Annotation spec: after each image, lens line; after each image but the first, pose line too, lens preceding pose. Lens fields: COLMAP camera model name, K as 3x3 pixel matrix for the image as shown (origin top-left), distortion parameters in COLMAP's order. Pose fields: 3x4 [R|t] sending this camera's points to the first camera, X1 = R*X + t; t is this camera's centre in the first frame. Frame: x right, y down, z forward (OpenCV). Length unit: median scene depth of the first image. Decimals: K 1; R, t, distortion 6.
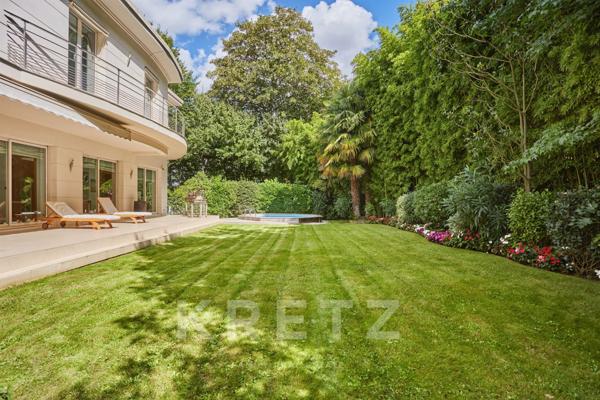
lens RADIAL K [[296.9, 0, 295.3], [0, 296.9, 200.3], [0, 0, 1]] dist [-0.059109, 0.018822]
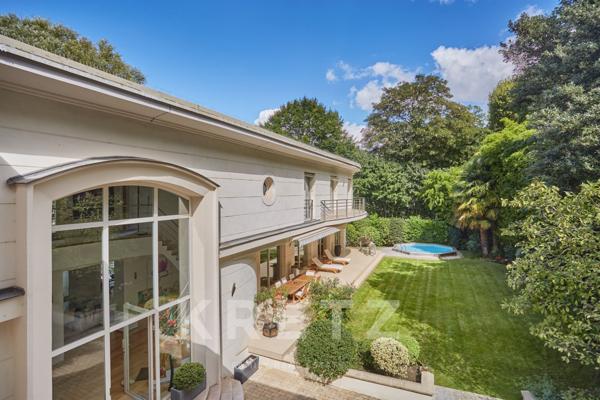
lens RADIAL K [[296.9, 0, 302.1], [0, 296.9, 201.3], [0, 0, 1]] dist [-0.059109, 0.018822]
pose [[0.916589, -0.001655, -0.399828, -0.019871], [0.008523, 0.999845, 0.015400, -0.163962], [0.399740, -0.017523, 0.916461, -0.402977]]
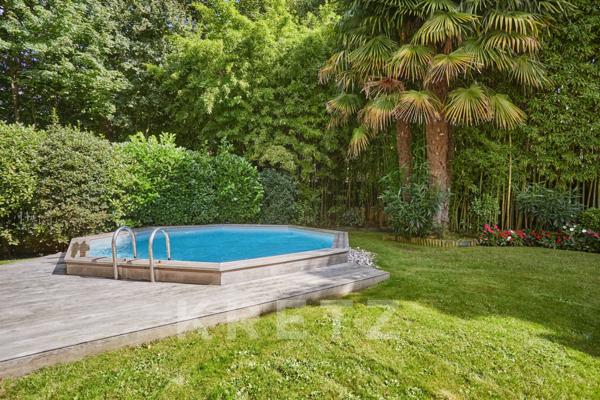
lens RADIAL K [[296.9, 0, 306.3], [0, 296.9, 196.1], [0, 0, 1]] dist [-0.059109, 0.018822]
pose [[0.803014, -0.004702, 0.595941, -0.146425], [0.007642, 0.999968, -0.002408, 0.007989], [-0.595911, 0.006488, 0.803024, 0.602942]]
